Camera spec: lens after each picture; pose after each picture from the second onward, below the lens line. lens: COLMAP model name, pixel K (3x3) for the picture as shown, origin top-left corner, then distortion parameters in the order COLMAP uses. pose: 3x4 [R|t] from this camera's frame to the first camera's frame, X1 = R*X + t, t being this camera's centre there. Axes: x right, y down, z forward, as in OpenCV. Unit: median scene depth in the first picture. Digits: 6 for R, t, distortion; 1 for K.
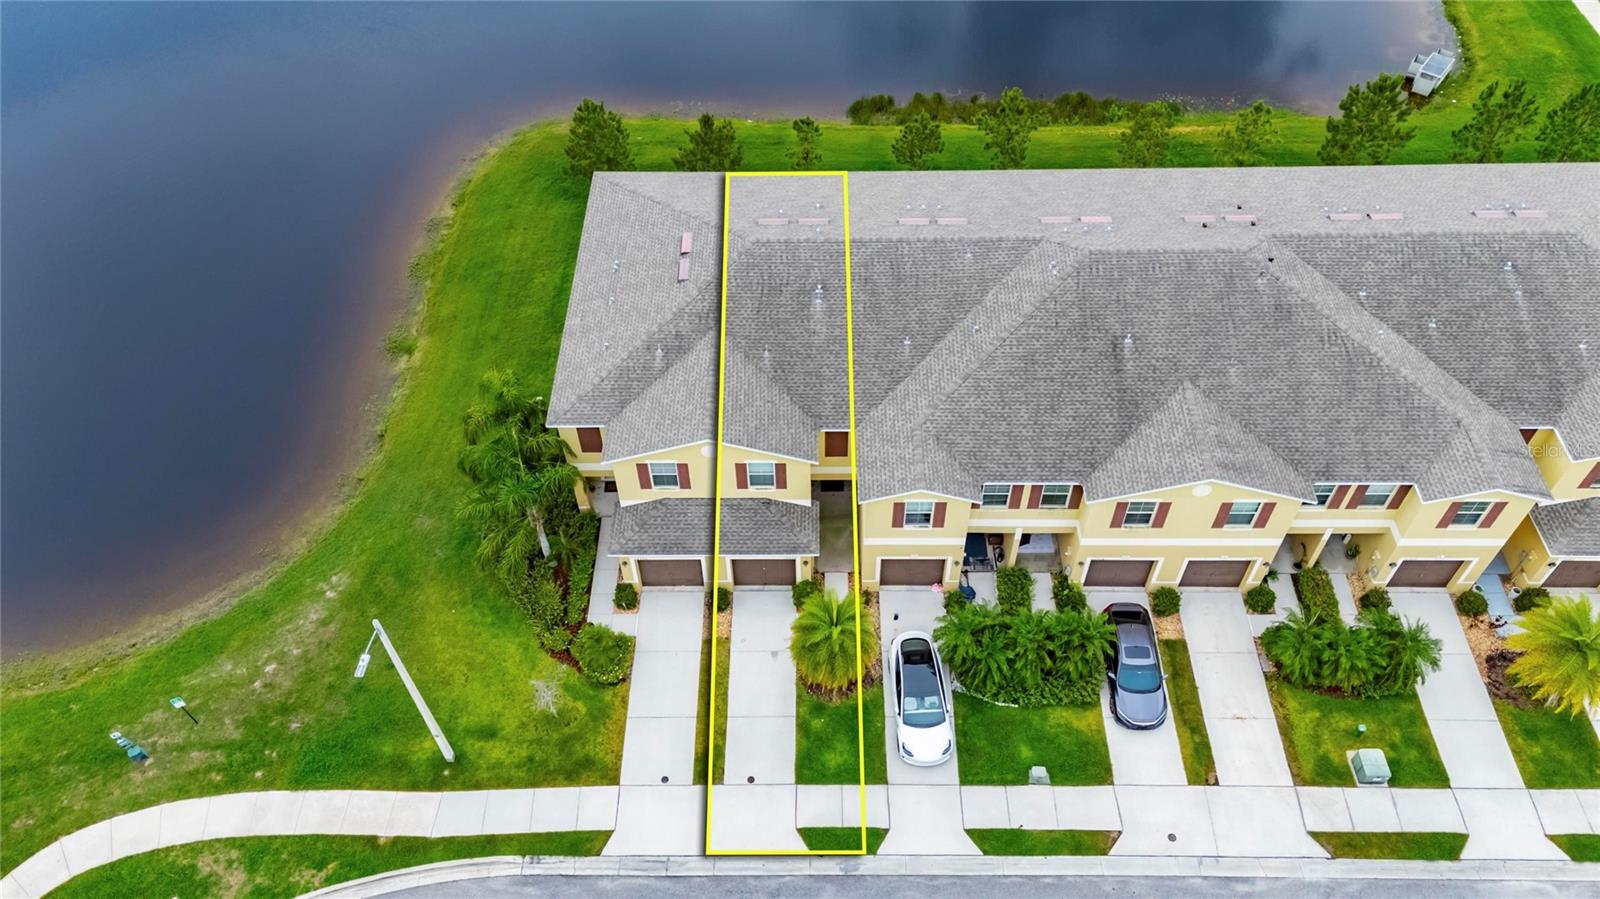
lens RADIAL K [[1166.1, 0, 807.9], [0, 1166.1, 452.2], [0, 0, 1]] dist [0.109872, -0.147508]
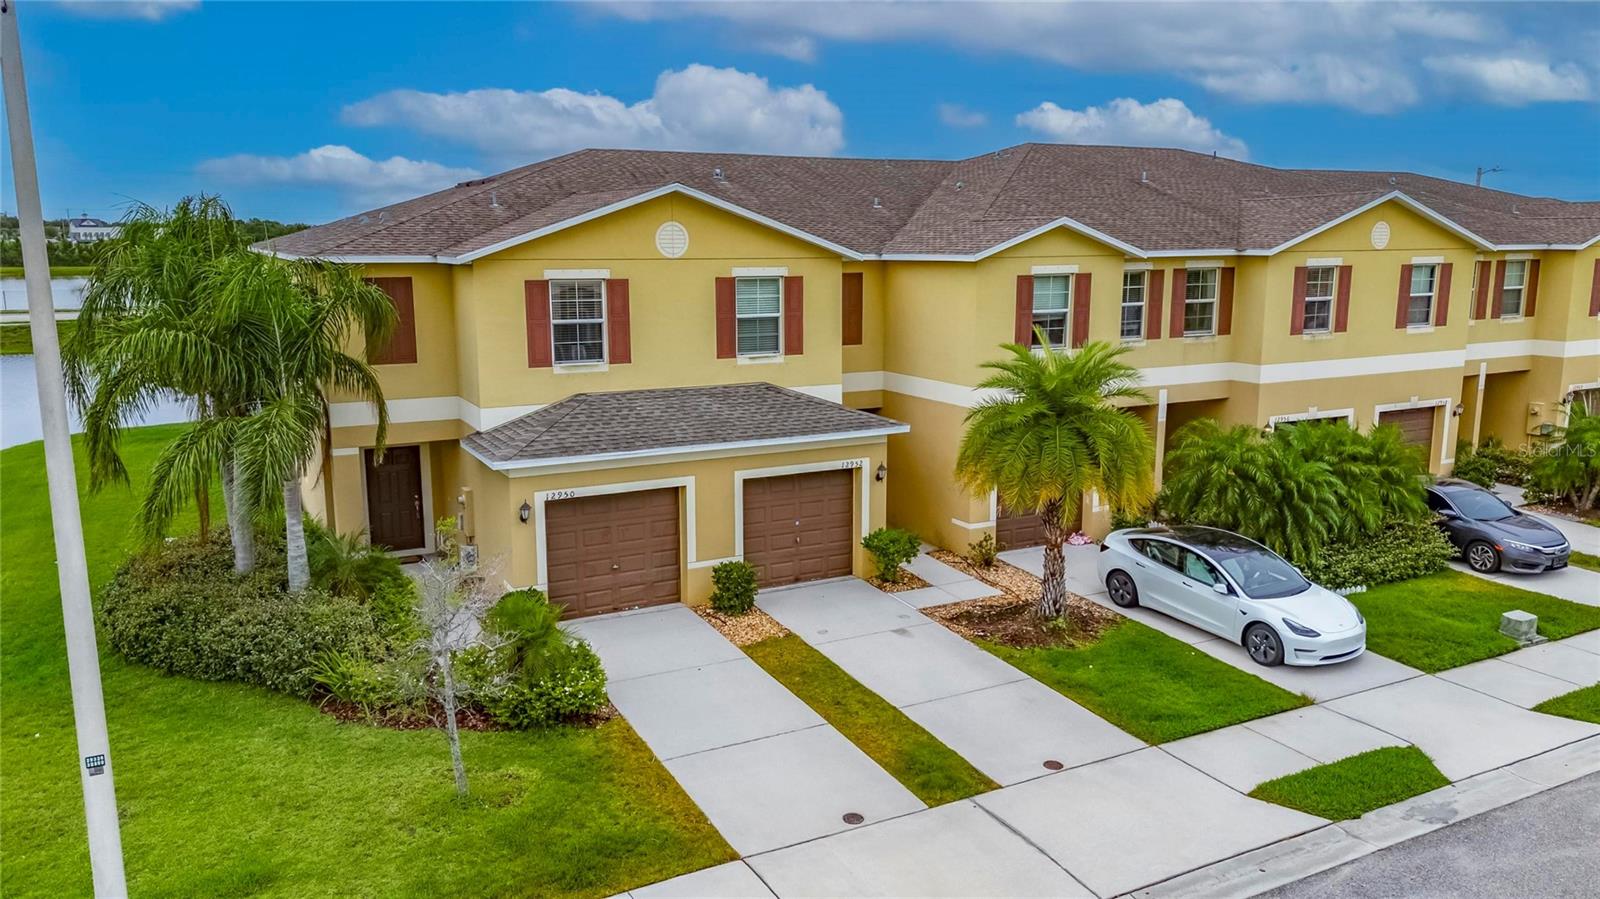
lens RADIAL K [[1166.1, 0, 807.9], [0, 1166.1, 452.2], [0, 0, 1]] dist [0.109872, -0.147508]
pose [[0.882221, -0.078824, 0.464190, -0.275546], [0.356768, 0.755267, -0.549807, 0.370388], [-0.307250, 0.650660, 0.694435, 0.676910]]
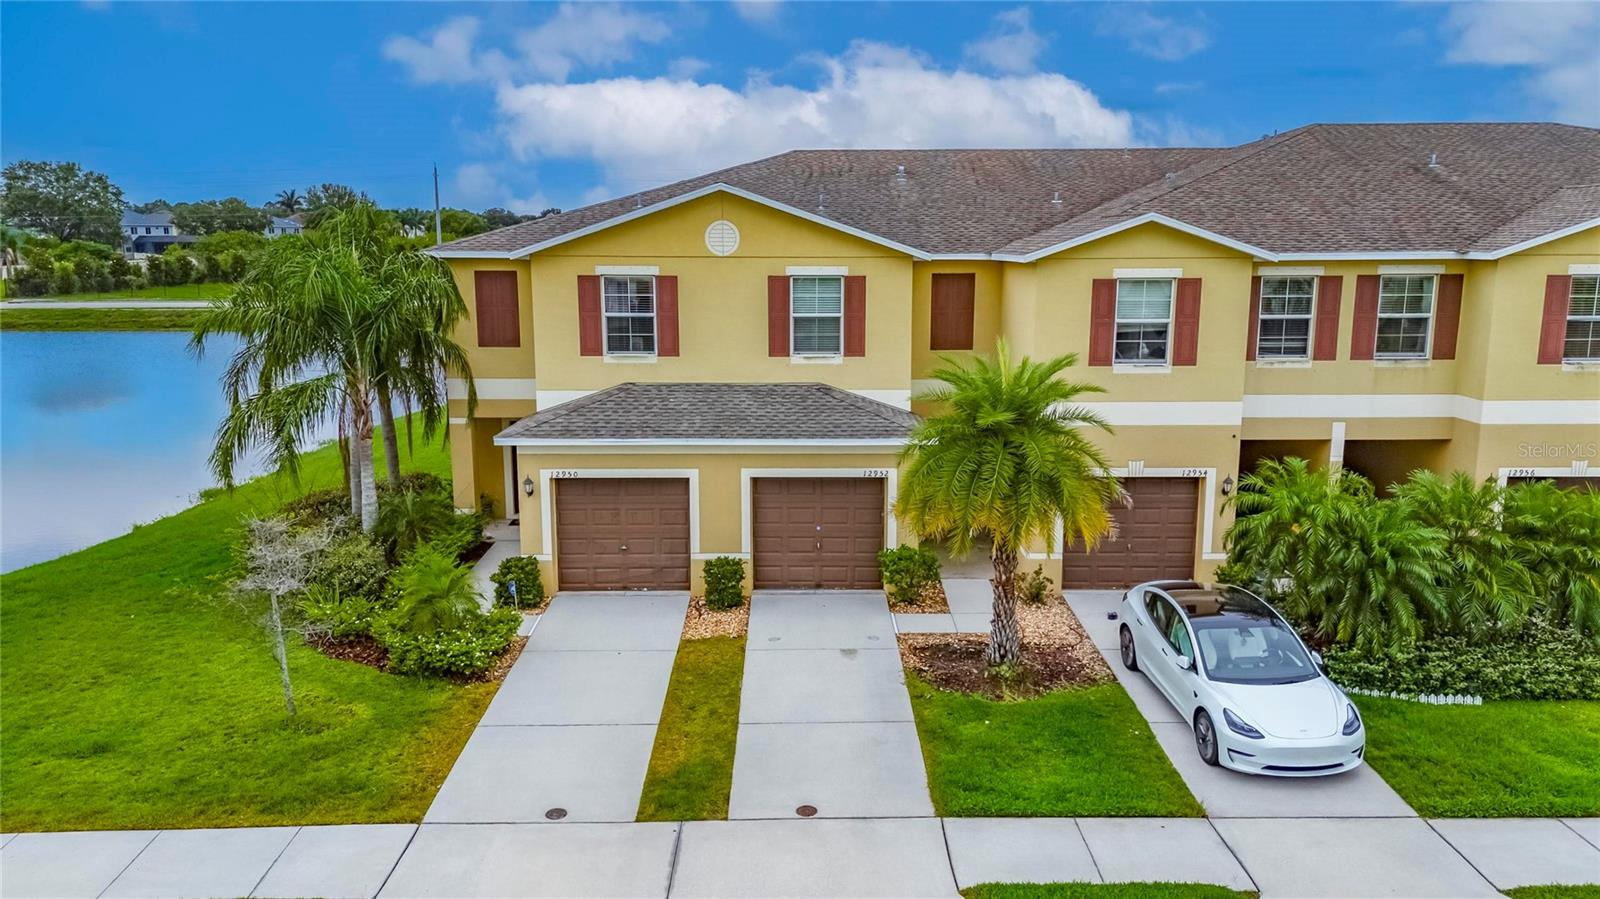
lens RADIAL K [[1166.1, 0, 807.9], [0, 1166.1, 452.2], [0, 0, 1]] dist [0.109872, -0.147508]
pose [[0.999885, 0.006144, 0.013841, -0.051786], [0.004047, 0.772330, -0.635209, 0.404019], [-0.014592, 0.635192, 0.772216, 0.646522]]
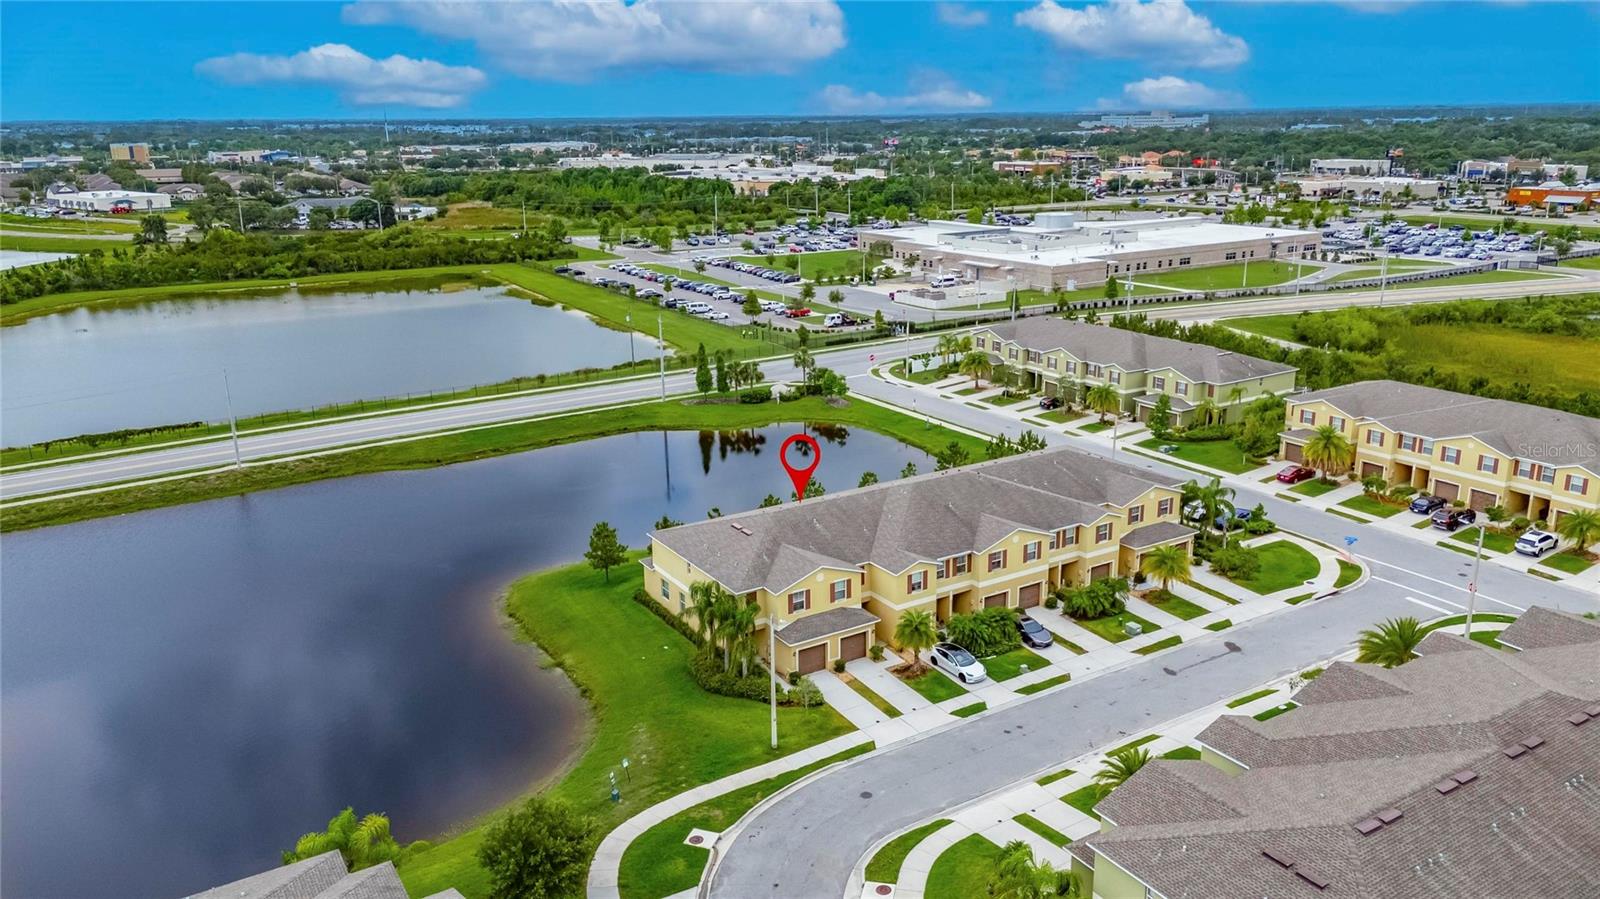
lens RADIAL K [[1166.1, 0, 807.9], [0, 1166.1, 452.2], [0, 0, 1]] dist [0.109872, -0.147508]
pose [[0.844613, -0.149861, 0.513976, -1.097692], [0.413184, 0.792953, -0.447778, 0.715741], [-0.340454, 0.590566, 0.731658, -0.594654]]
